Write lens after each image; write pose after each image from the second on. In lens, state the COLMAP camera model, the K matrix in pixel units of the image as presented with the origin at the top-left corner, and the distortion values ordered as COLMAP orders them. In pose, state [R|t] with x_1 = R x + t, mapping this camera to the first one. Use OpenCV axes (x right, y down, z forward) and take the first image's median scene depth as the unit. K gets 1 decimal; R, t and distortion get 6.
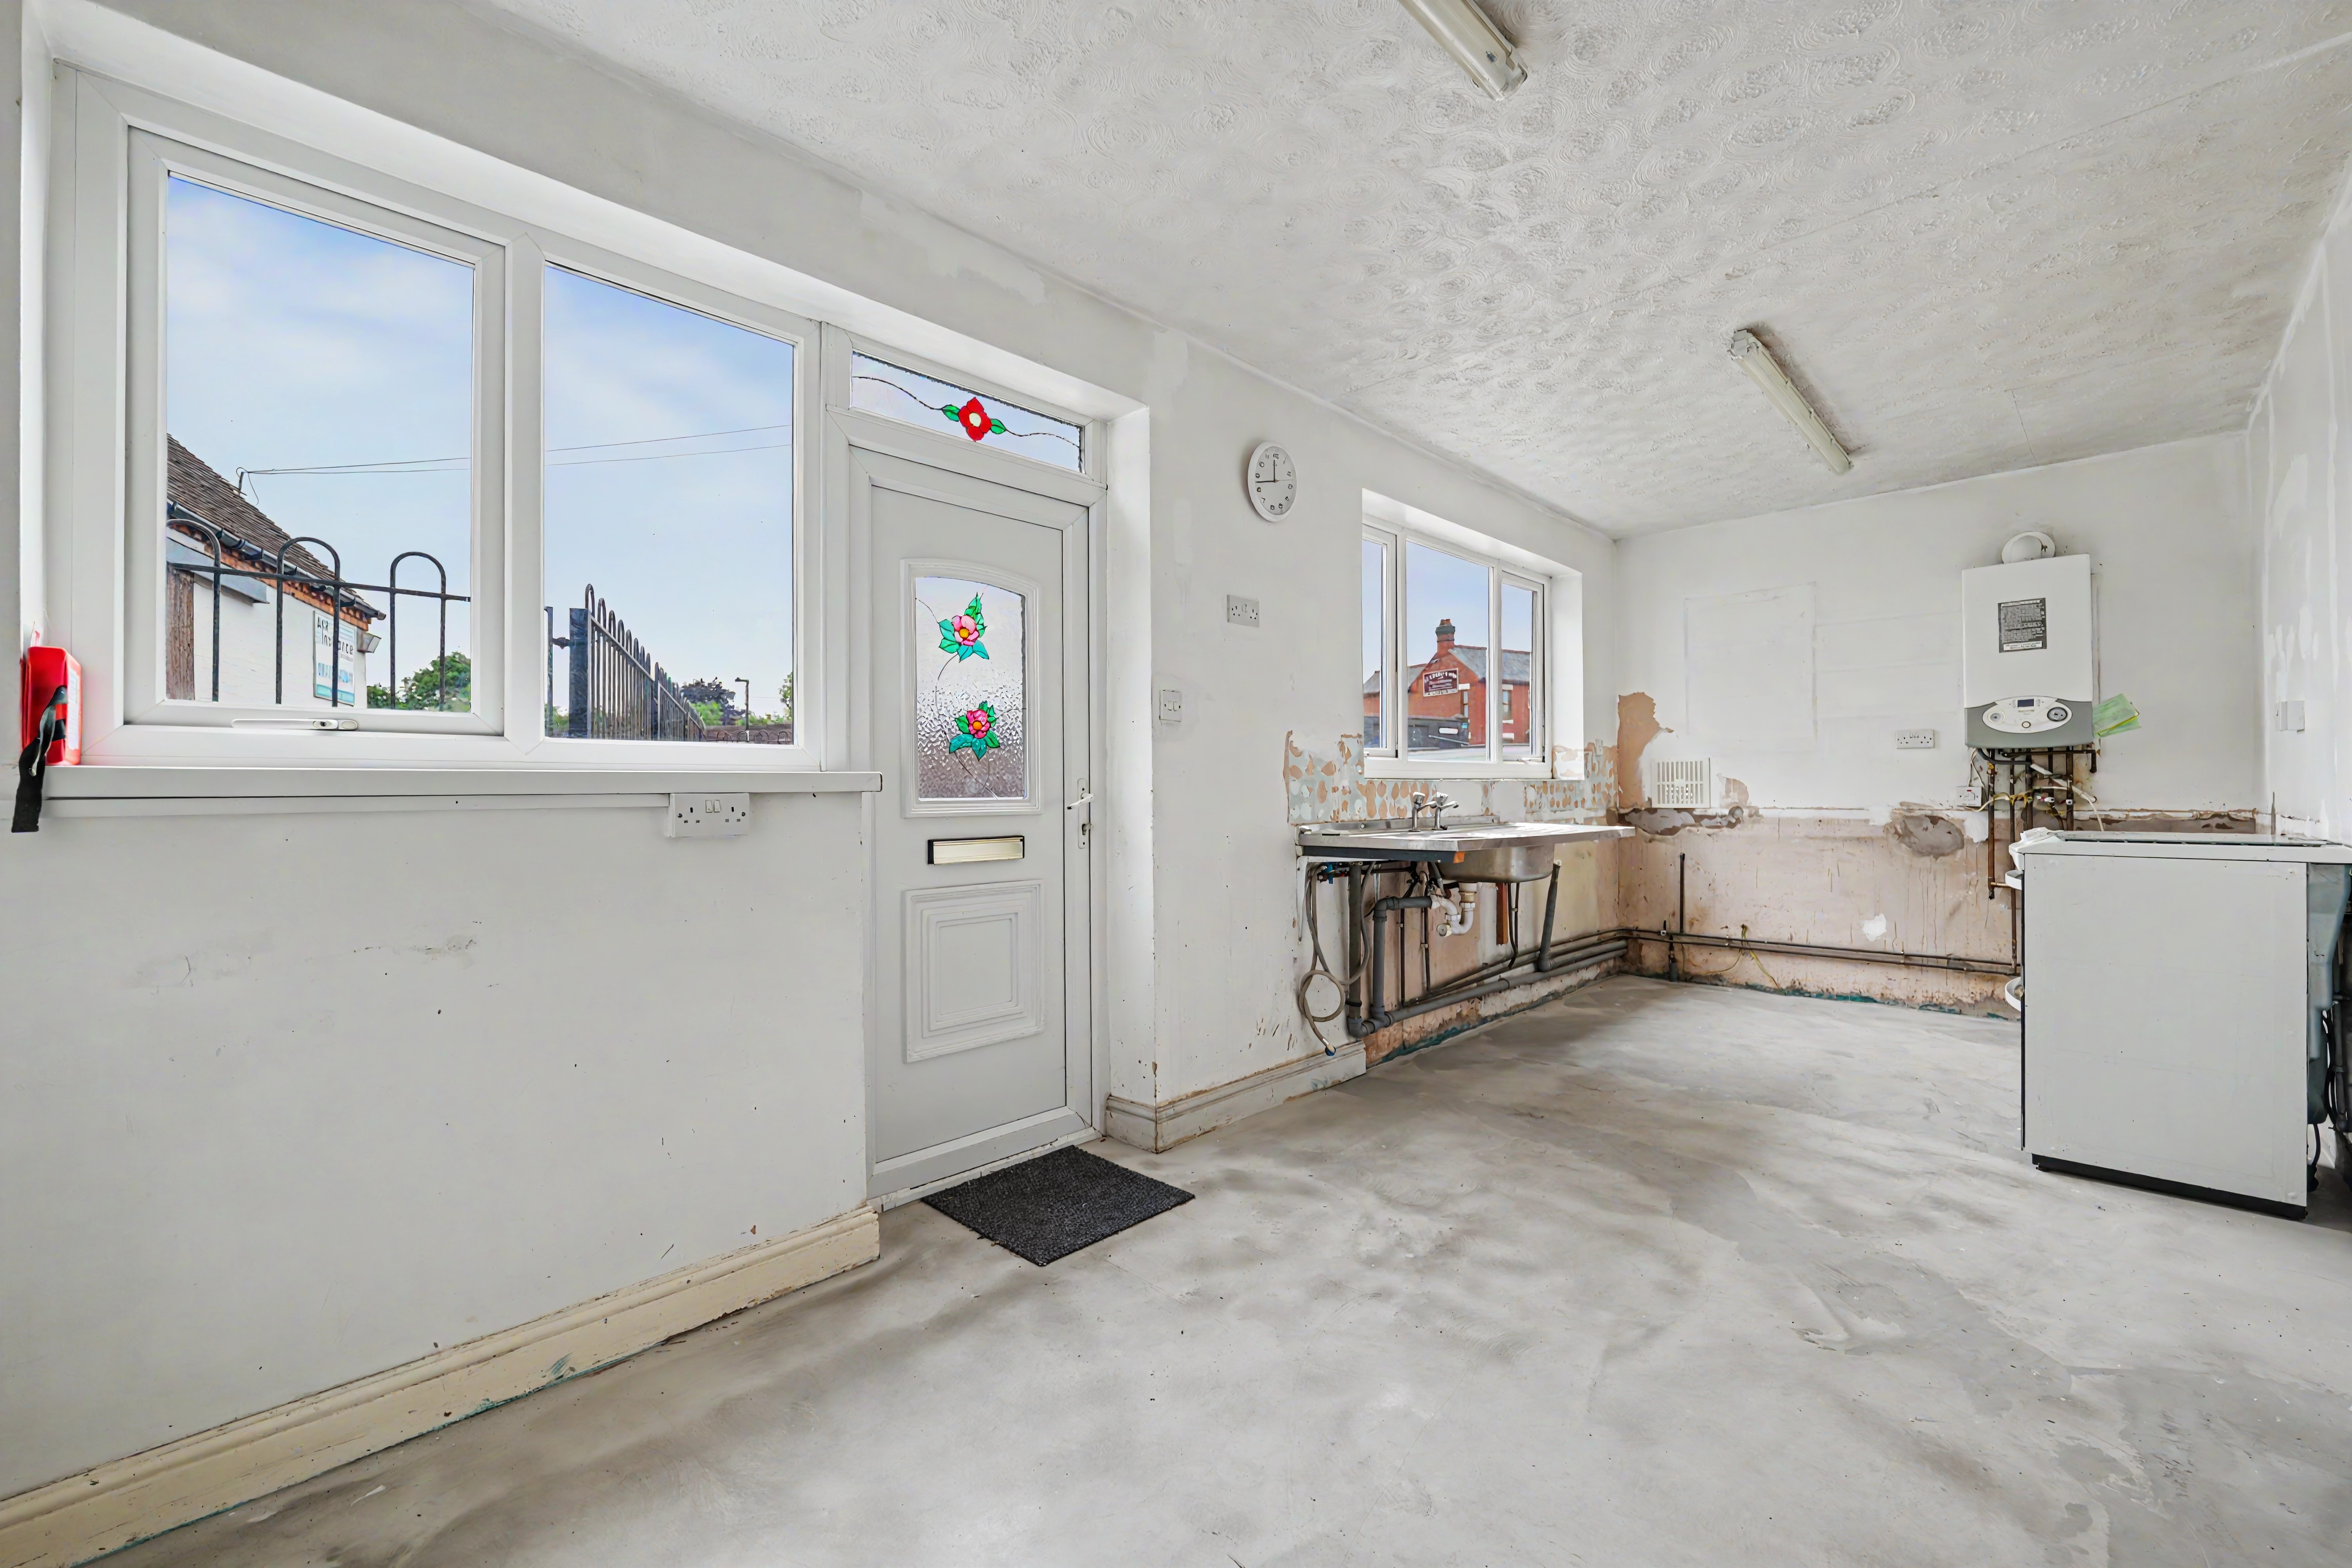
lens RADIAL K [[960.3, 0, 1168.7], [0, 960.3, 786.0], [0, 0, 1]] dist [-0.009732, -0.000095]
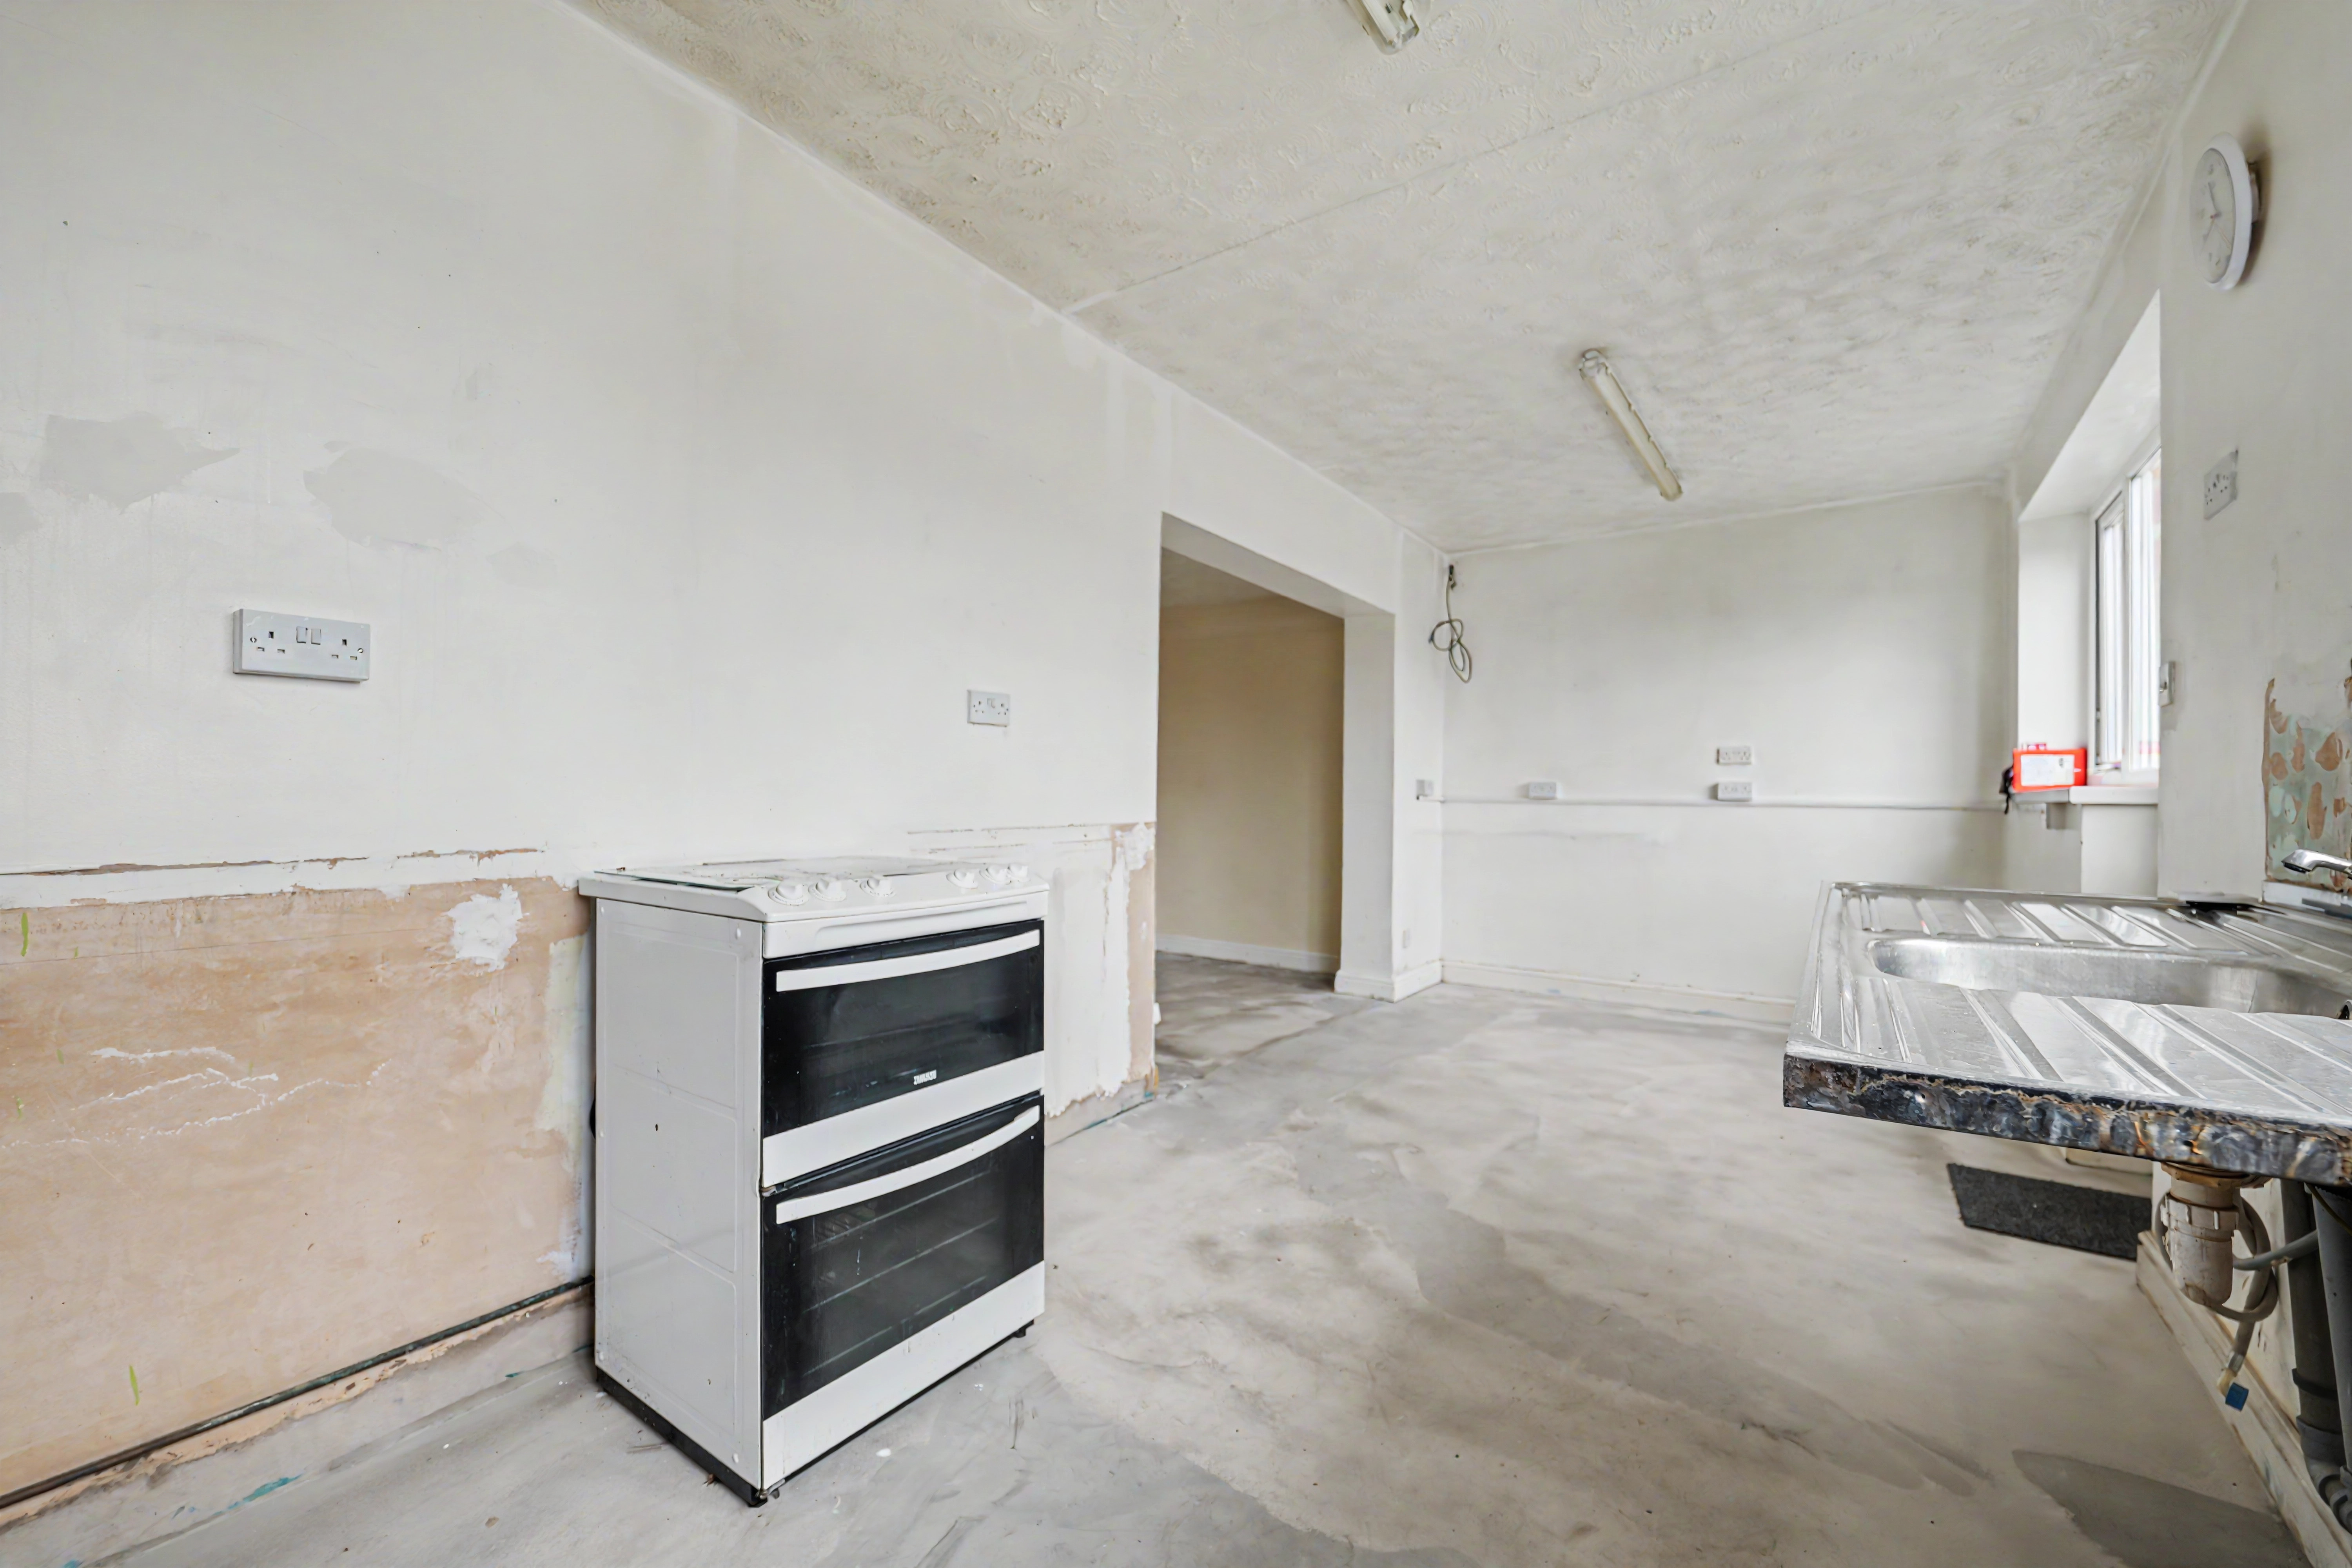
lens RADIAL K [[960.3, 0, 1173.7], [0, 960.3, 790.2], [0, 0, 1]] dist [-0.009732, -0.000095]
pose [[-0.985020, -0.004345, -0.172385, 0.884486], [-0.003044, 0.999965, -0.007814, 0.003269], [0.172412, -0.007172, -0.984999, 1.640027]]
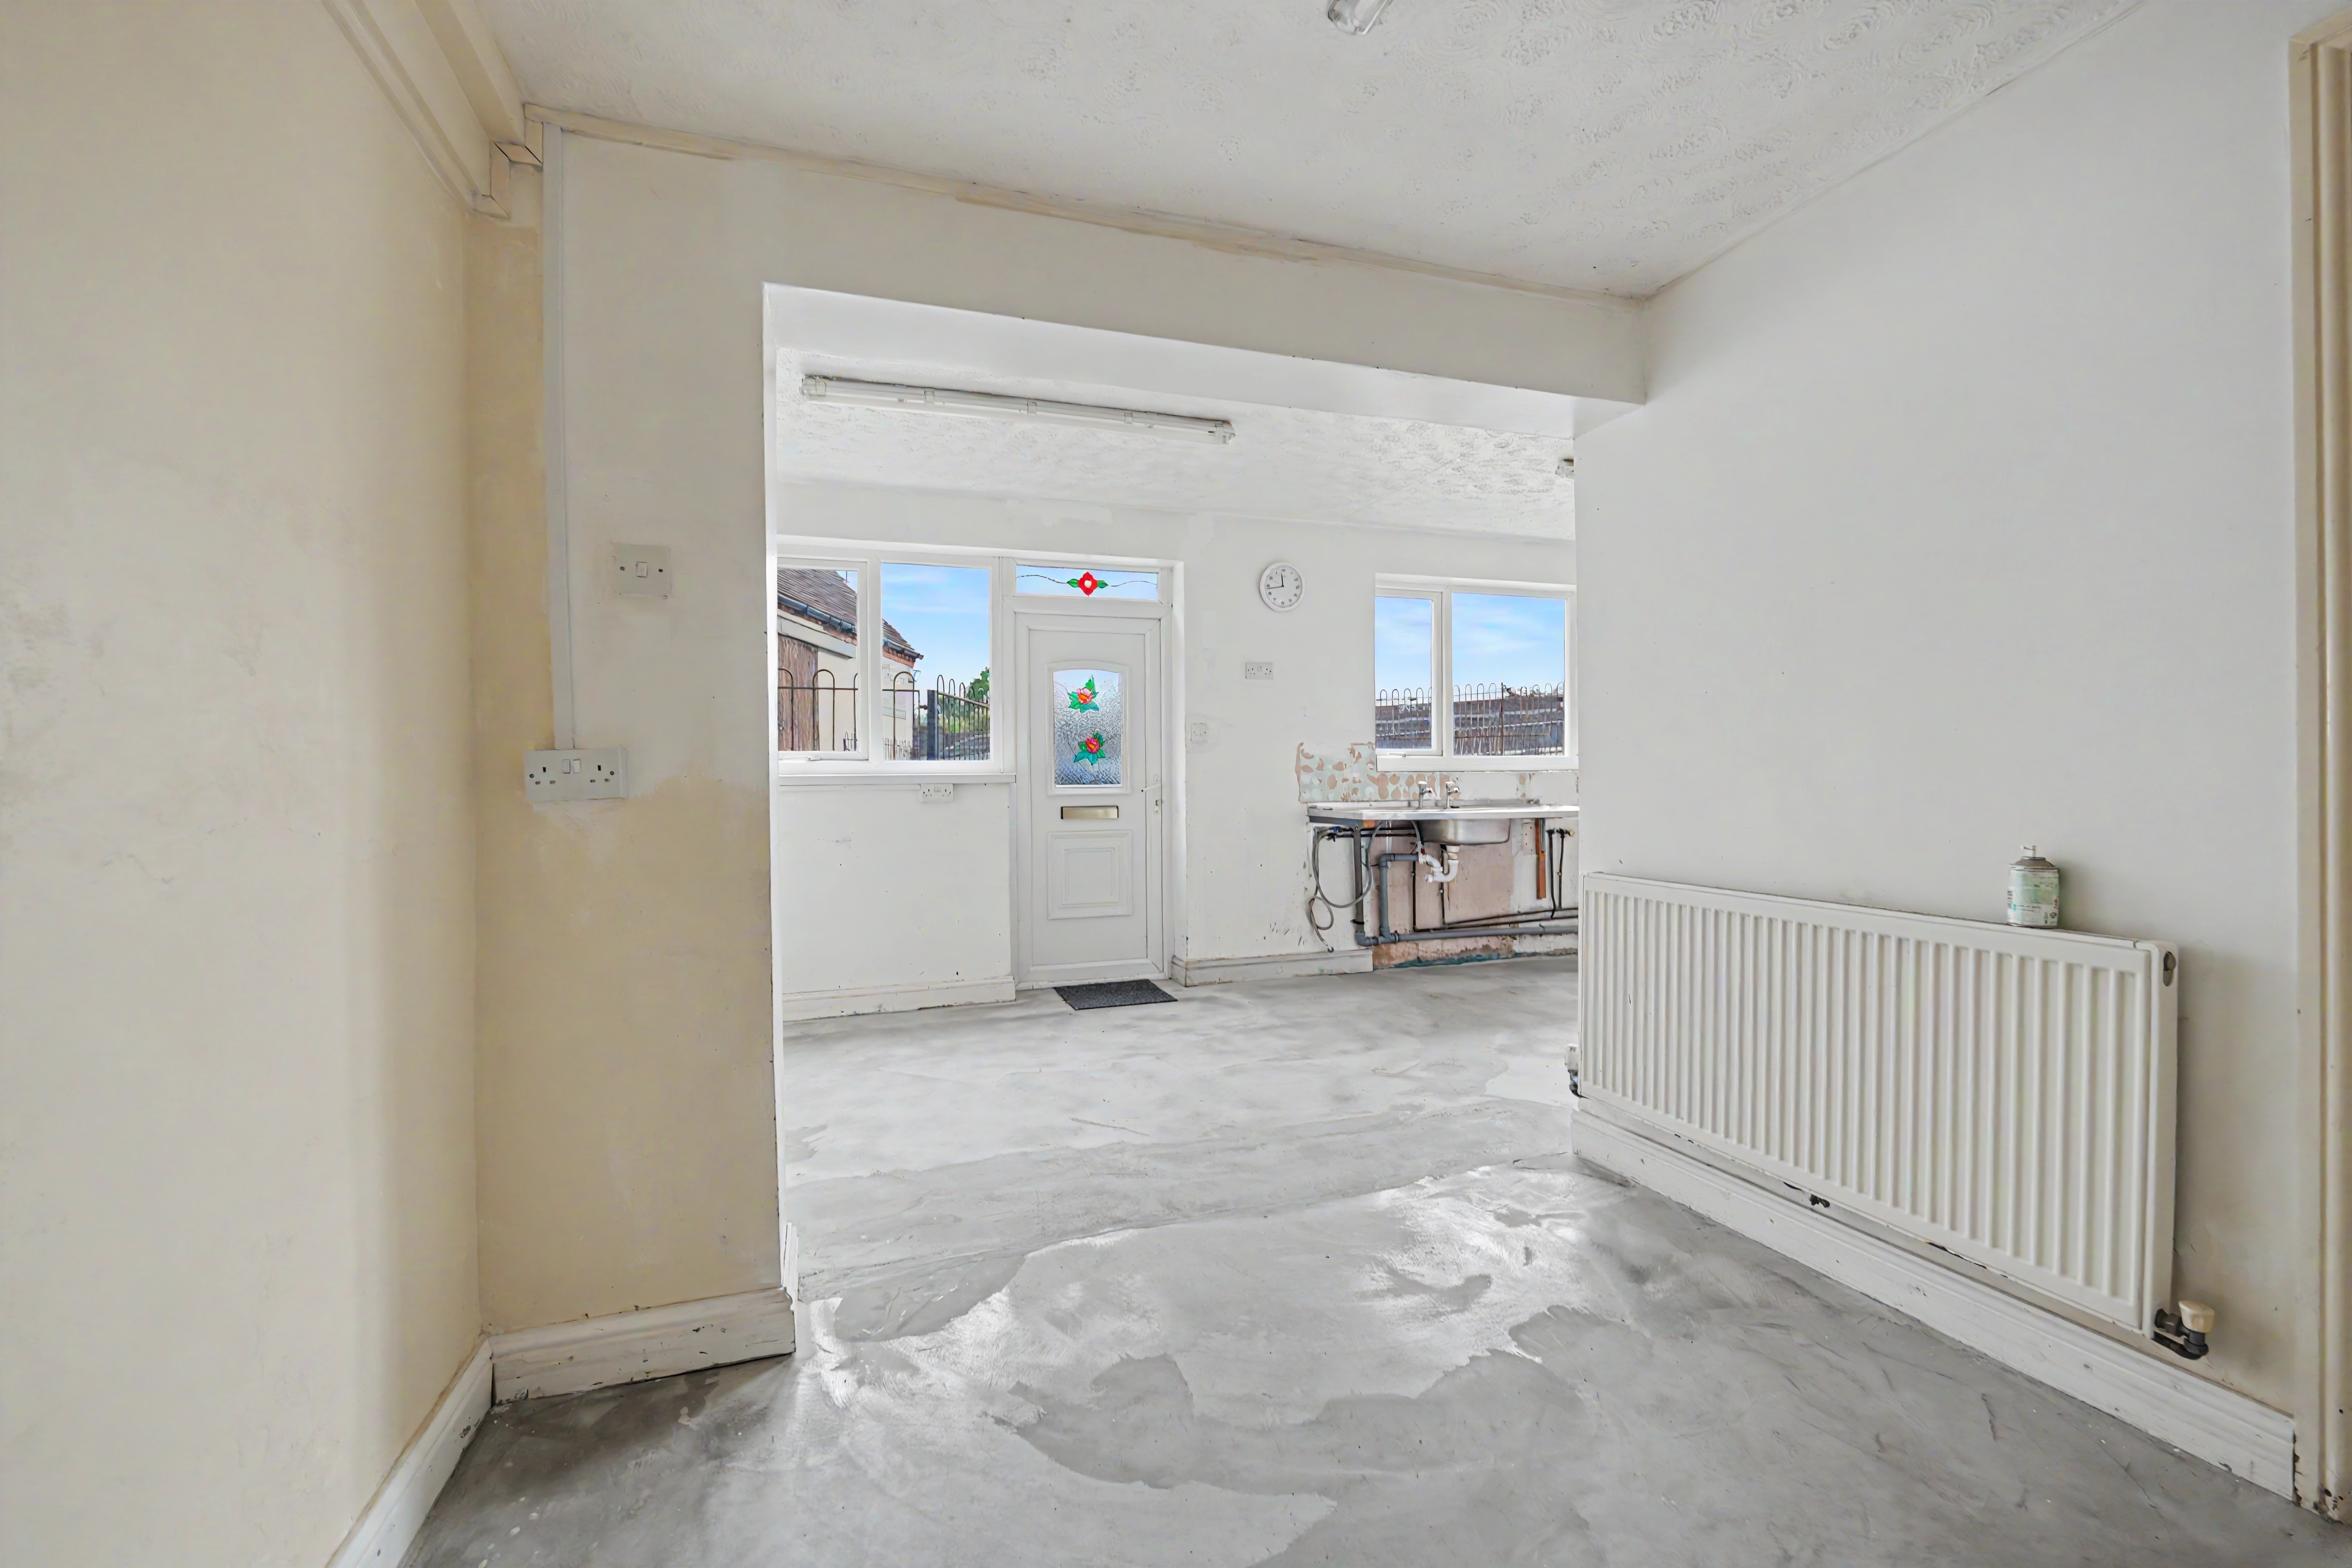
lens RADIAL K [[960.3, 0, 1166.4], [0, 960.3, 787.4], [0, 0, 1]] dist [-0.009732, -0.000095]
pose [[0.889290, 0.005385, -0.457313, 0.777782], [0.003839, 0.999808, 0.019239, -0.018631], [0.457329, -0.018865, 0.889098, -0.593327]]
